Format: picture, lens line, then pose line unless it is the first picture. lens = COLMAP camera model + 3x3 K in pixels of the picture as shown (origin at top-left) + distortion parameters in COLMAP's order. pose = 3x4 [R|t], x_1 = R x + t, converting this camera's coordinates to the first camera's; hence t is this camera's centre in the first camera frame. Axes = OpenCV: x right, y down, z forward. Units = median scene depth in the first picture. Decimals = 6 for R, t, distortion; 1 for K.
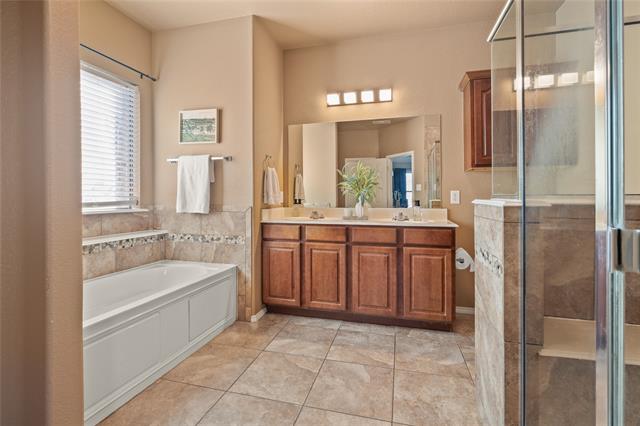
lens RADIAL K [[294.5, 0, 322.5], [0, 294.5, 200.9], [0, 0, 1]] dist [0.000851, 0.000079]
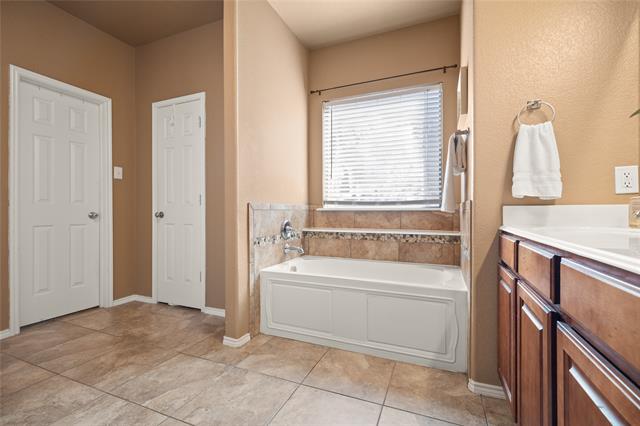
lens RADIAL K [[283.0, 0, 320.0], [0, 283.0, 213.0], [0, 0, 1]] dist [-0.002306, -0.000185]
pose [[-0.136406, 0.007992, -0.990621, 0.411233], [-0.009597, 0.999910, 0.009388, 0.045233], [0.990607, 0.010788, -0.136317, 0.819040]]
